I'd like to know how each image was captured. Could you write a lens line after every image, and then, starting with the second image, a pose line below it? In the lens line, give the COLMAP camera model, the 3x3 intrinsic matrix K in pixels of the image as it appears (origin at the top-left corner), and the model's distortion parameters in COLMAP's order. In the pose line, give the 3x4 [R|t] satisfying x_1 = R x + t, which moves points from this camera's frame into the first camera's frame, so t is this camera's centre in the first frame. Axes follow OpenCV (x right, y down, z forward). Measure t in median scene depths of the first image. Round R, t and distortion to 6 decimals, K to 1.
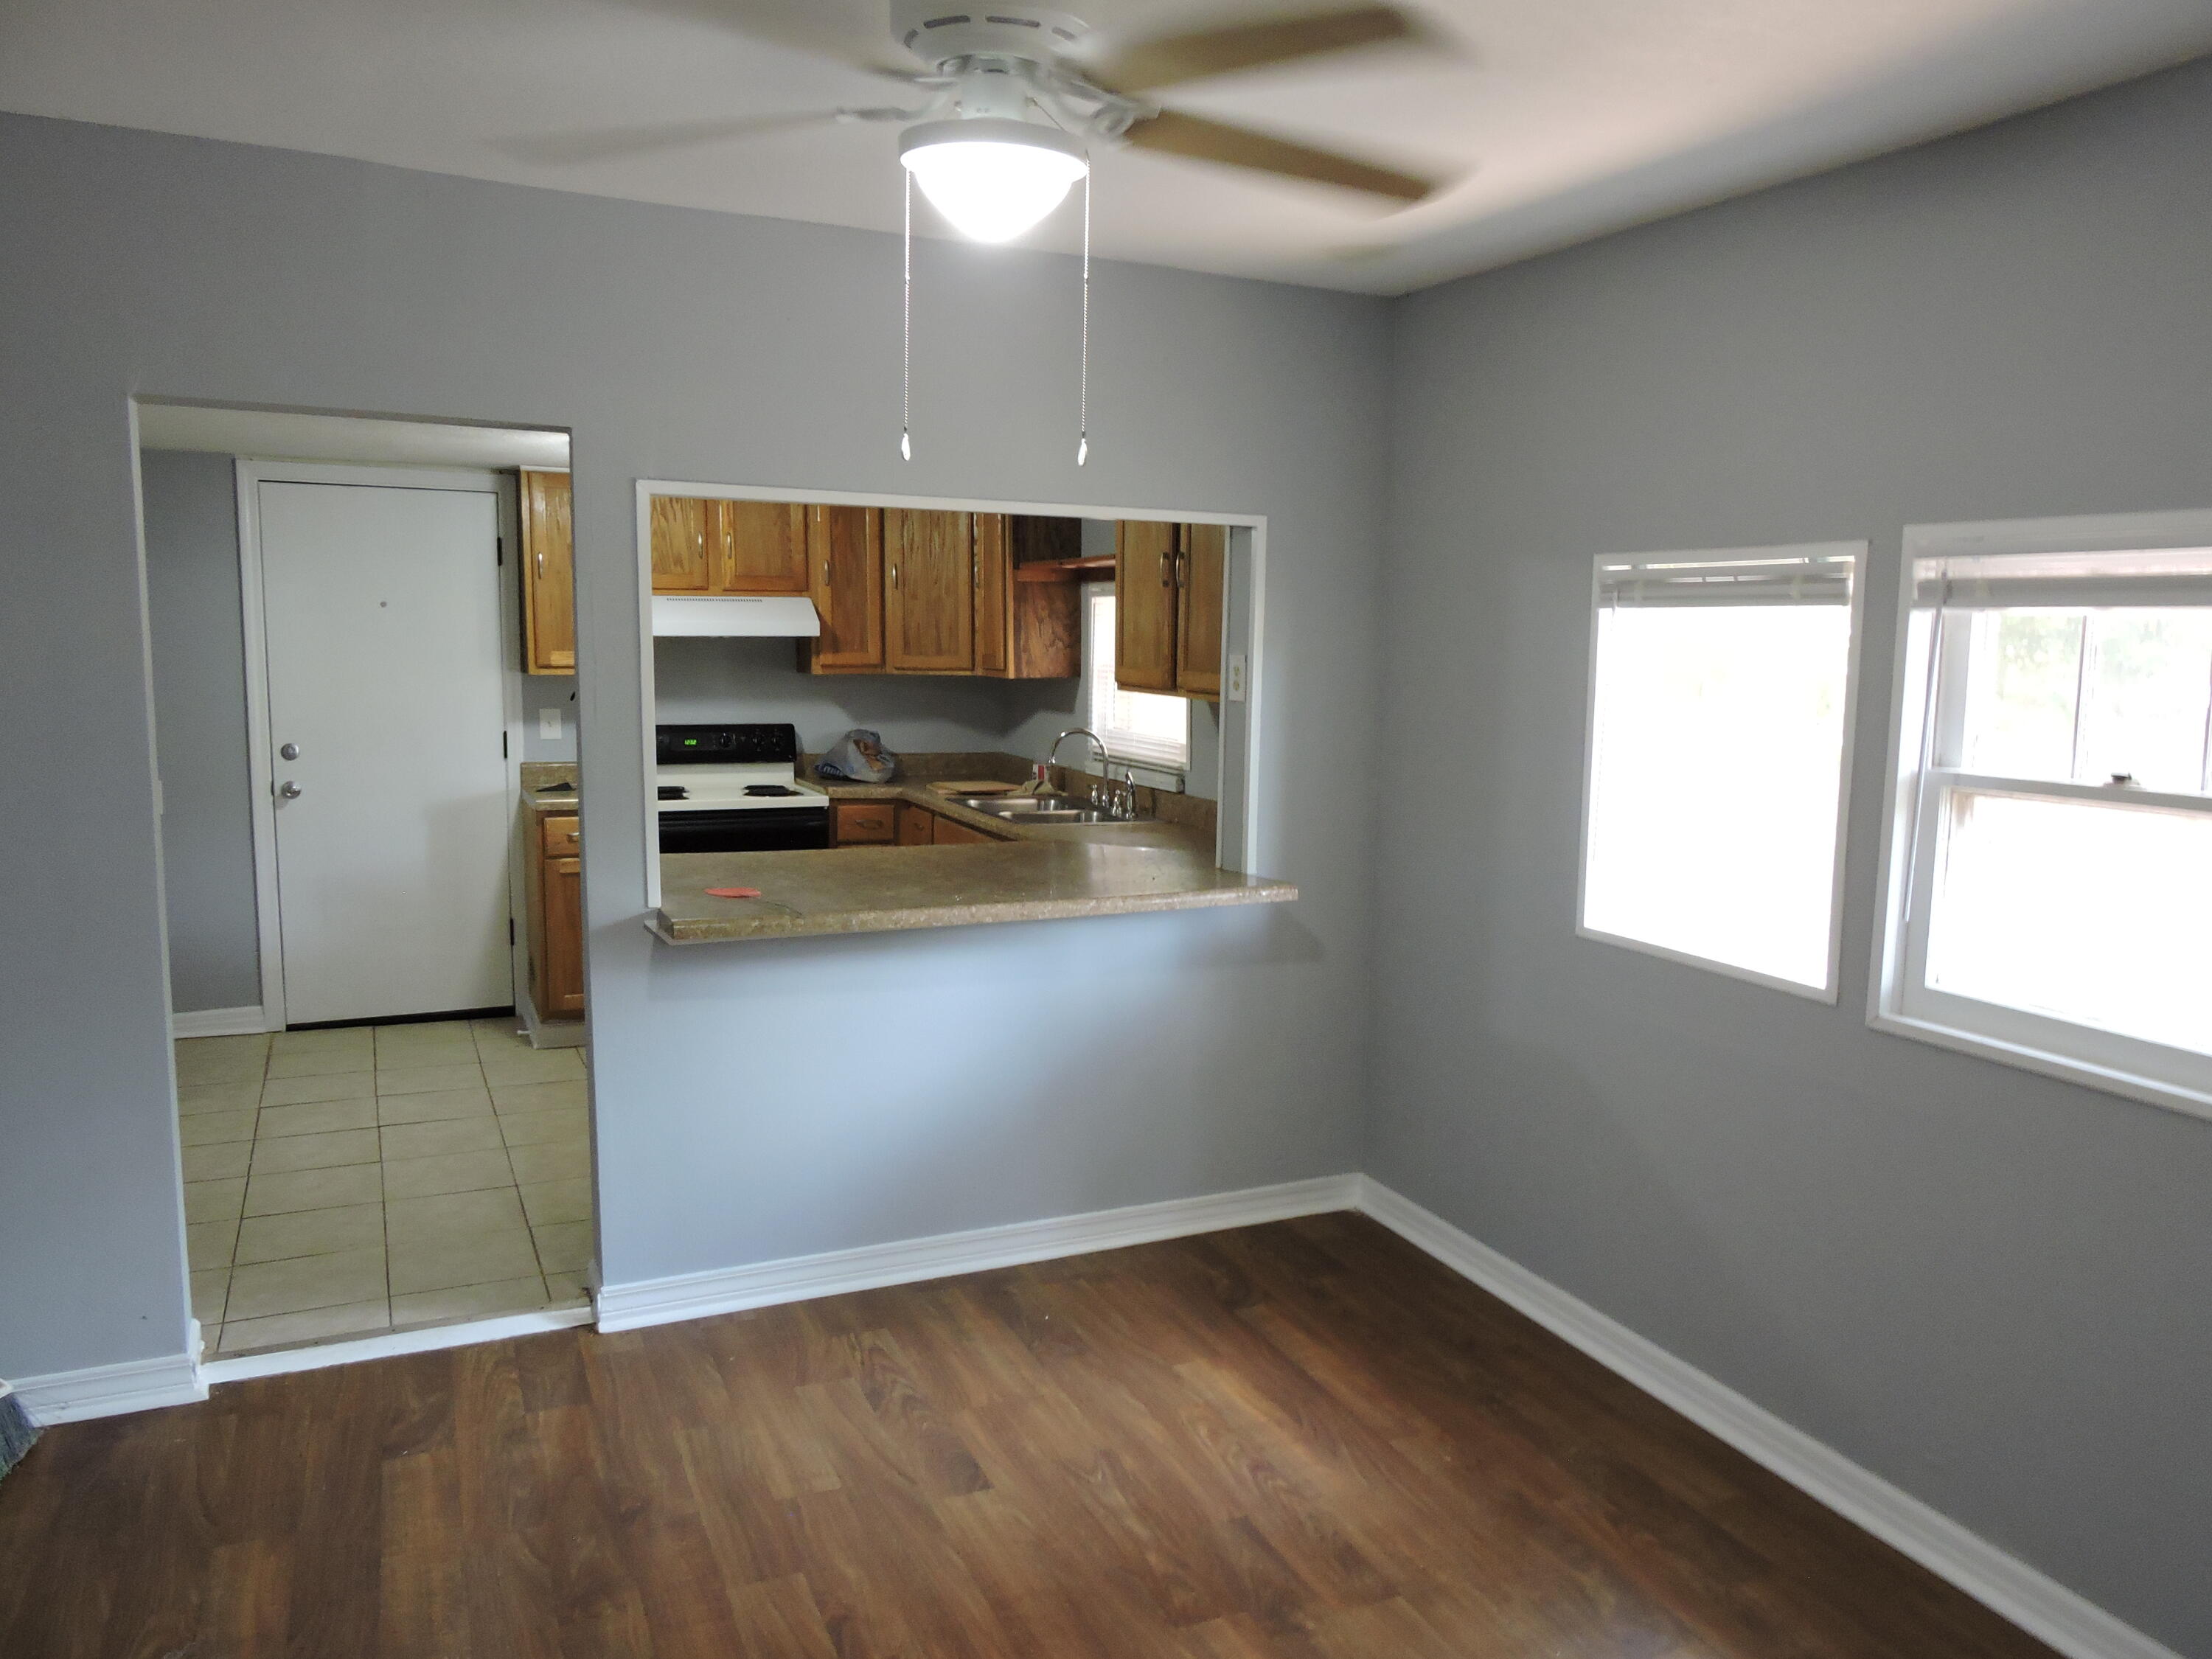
lens RADIAL K [[1579.4, 0, 1106.4], [0, 1579.4, 834.0], [0, 0, 1]] dist [-0.003107, -0.000947]
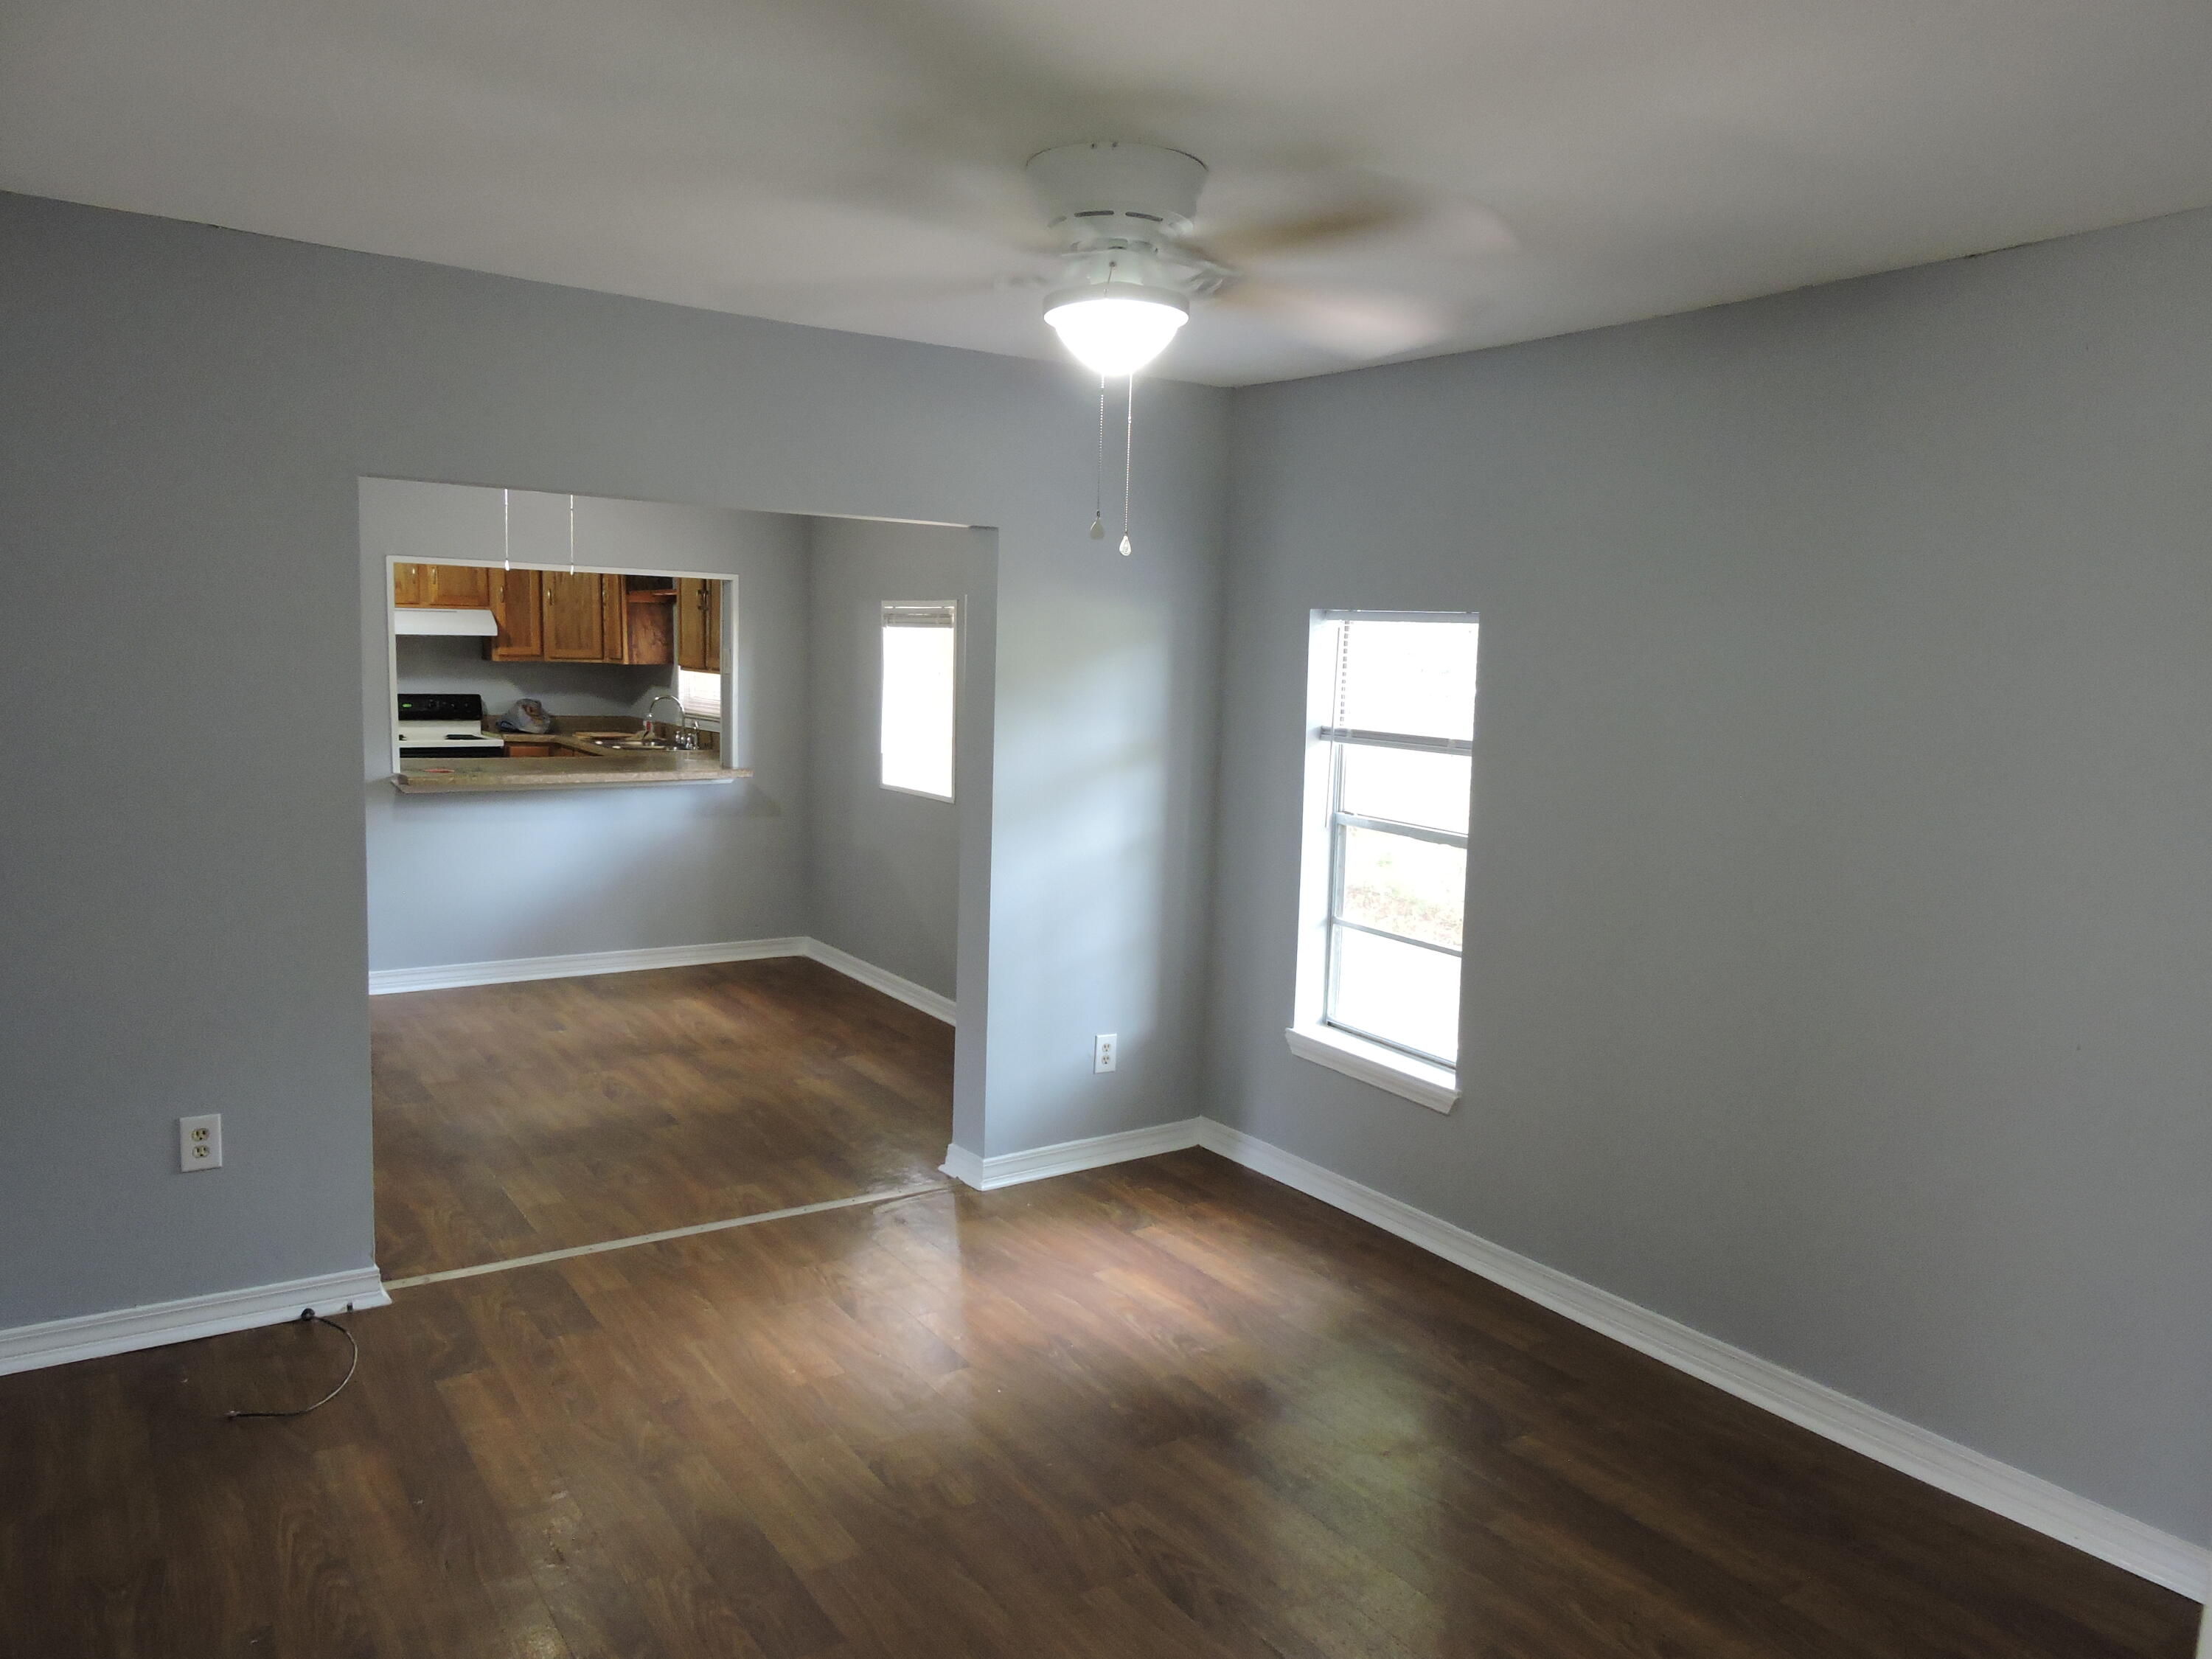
lens RADIAL K [[1579.4, 0, 1114.1], [0, 1579.4, 851.0], [0, 0, 1]] dist [-0.003107, -0.000947]
pose [[0.984923, -0.007562, 0.172827, 0.143272], [0.006715, 0.999962, 0.005483, 0.080028], [-0.172862, -0.004240, 0.984937, -0.618130]]
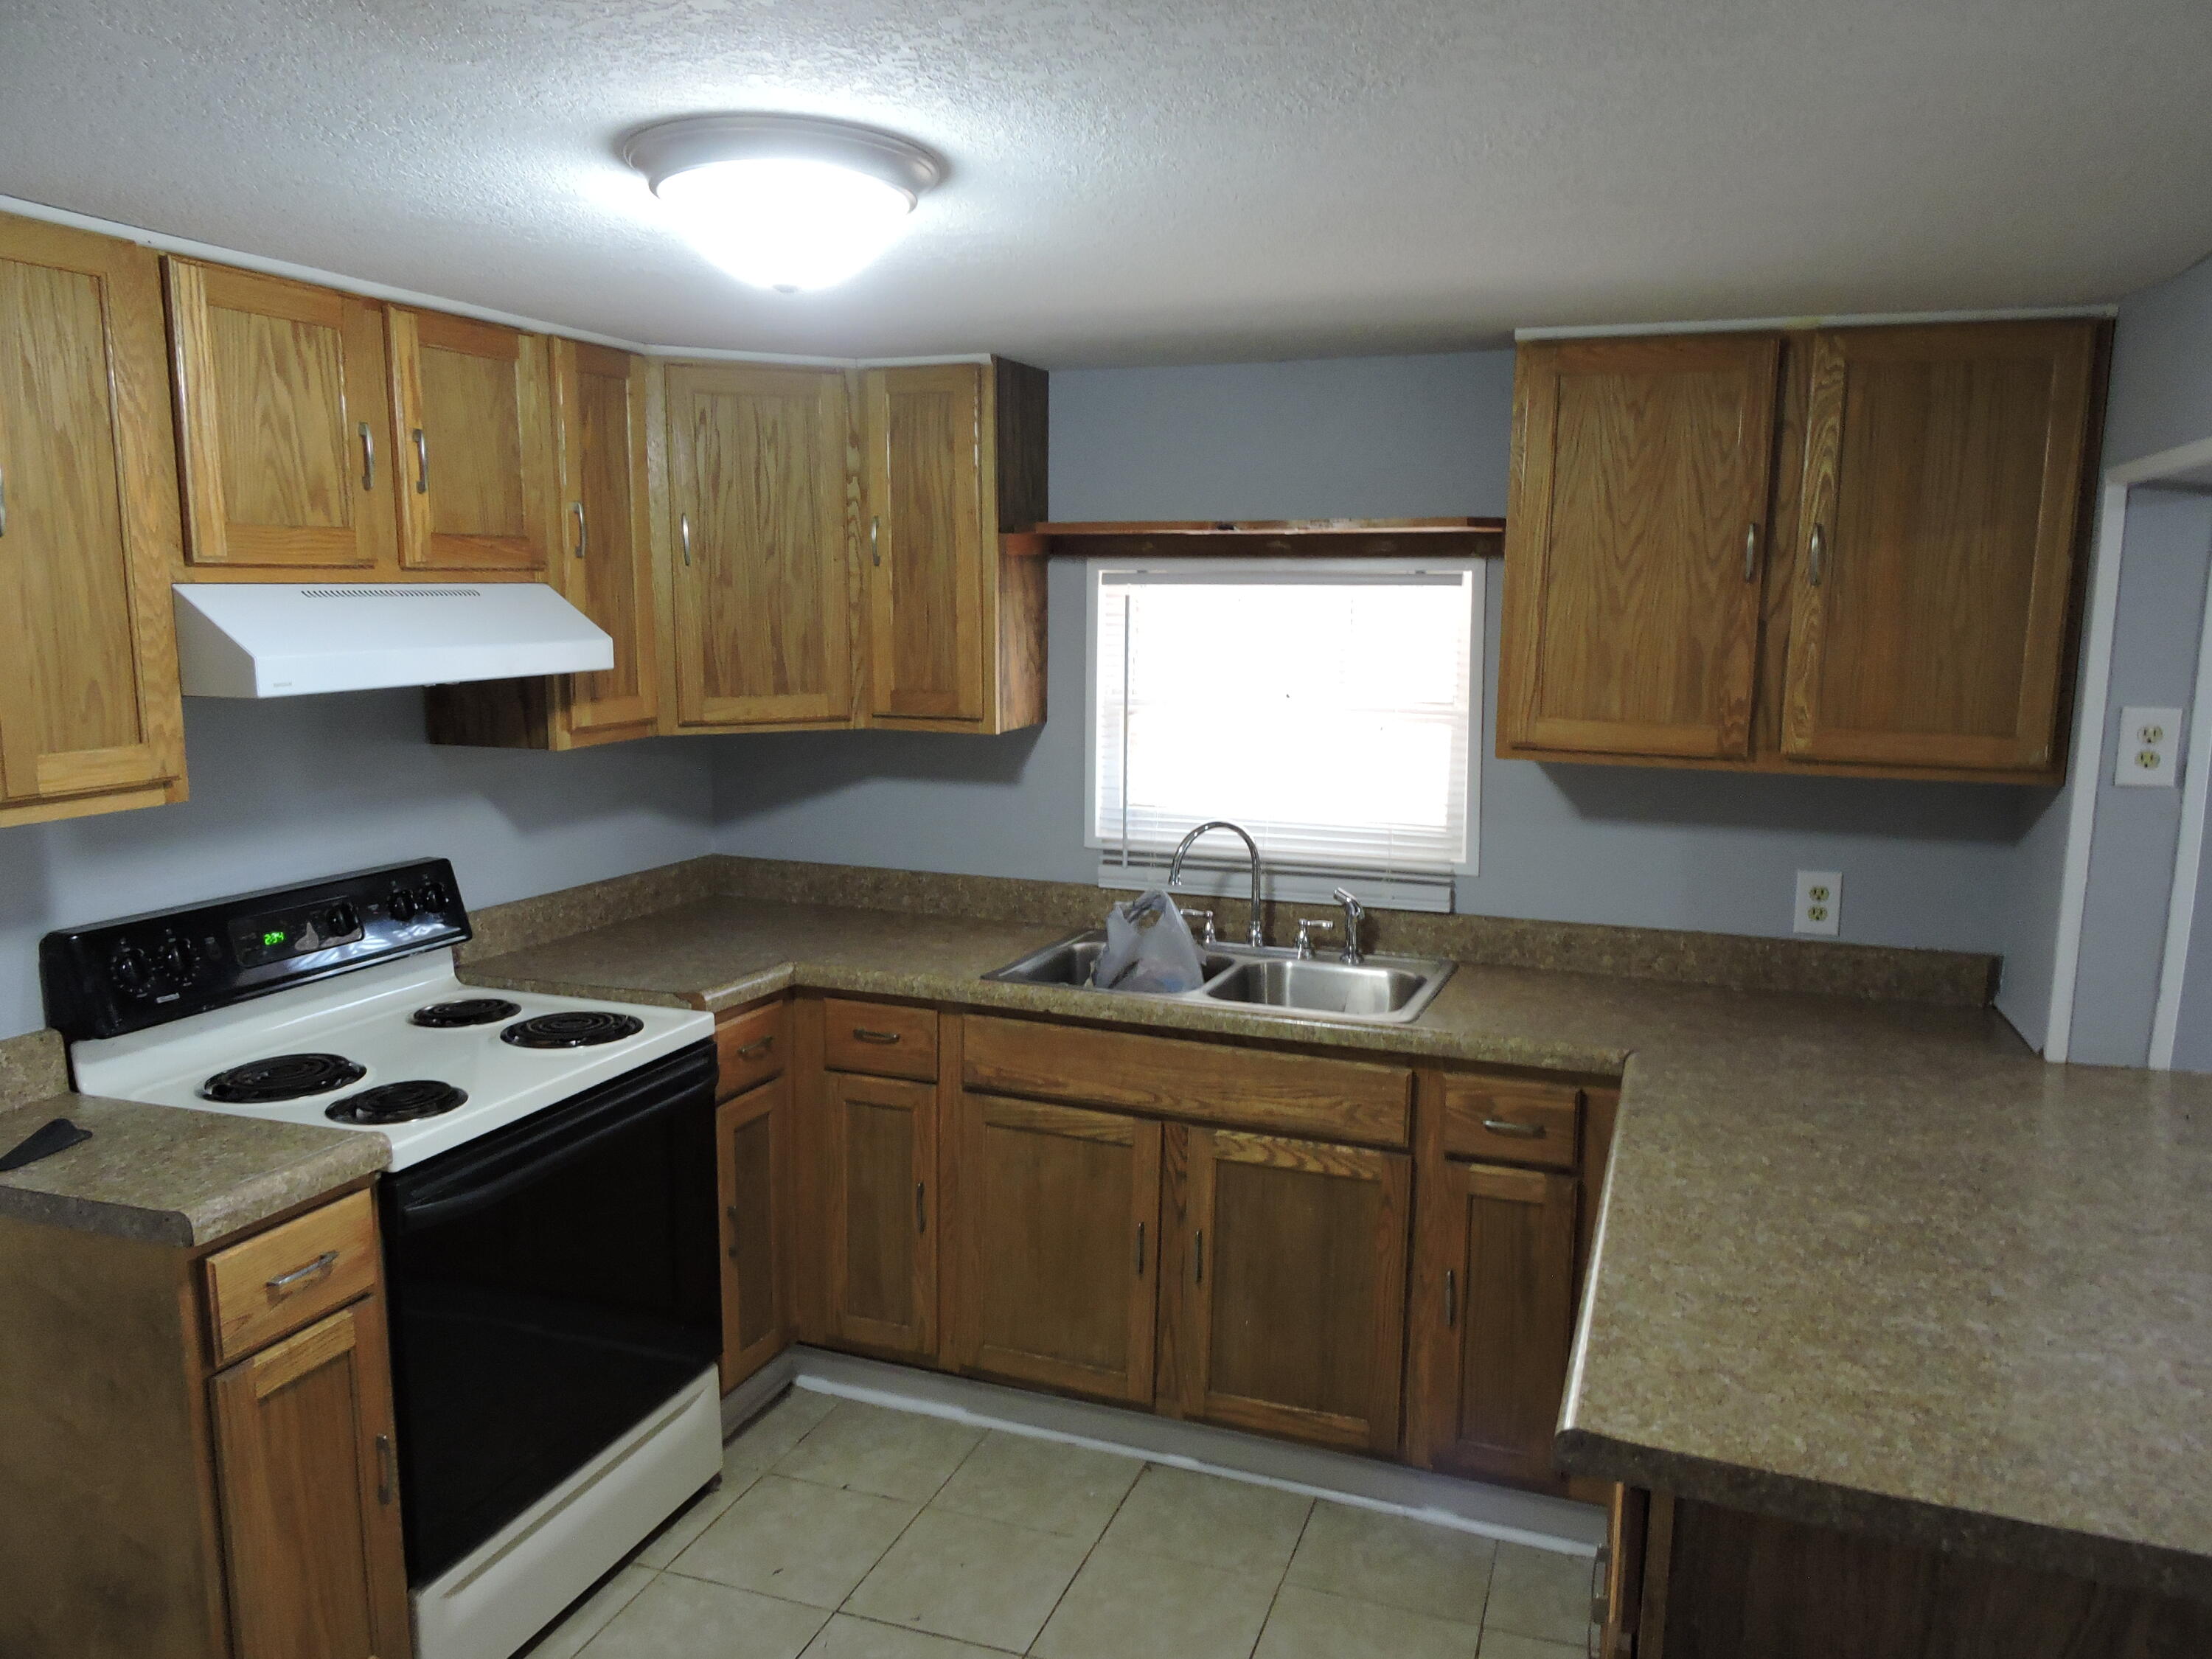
lens RADIAL K [[1579.4, 0, 1105.0], [0, 1579.4, 838.6], [0, 0, 1]] dist [-0.003107, -0.000947]
pose [[0.705831, -0.117502, 0.698567, -0.415718], [0.093305, 0.992976, 0.072747, -0.098501], [-0.702208, 0.013833, 0.711837, 0.585757]]
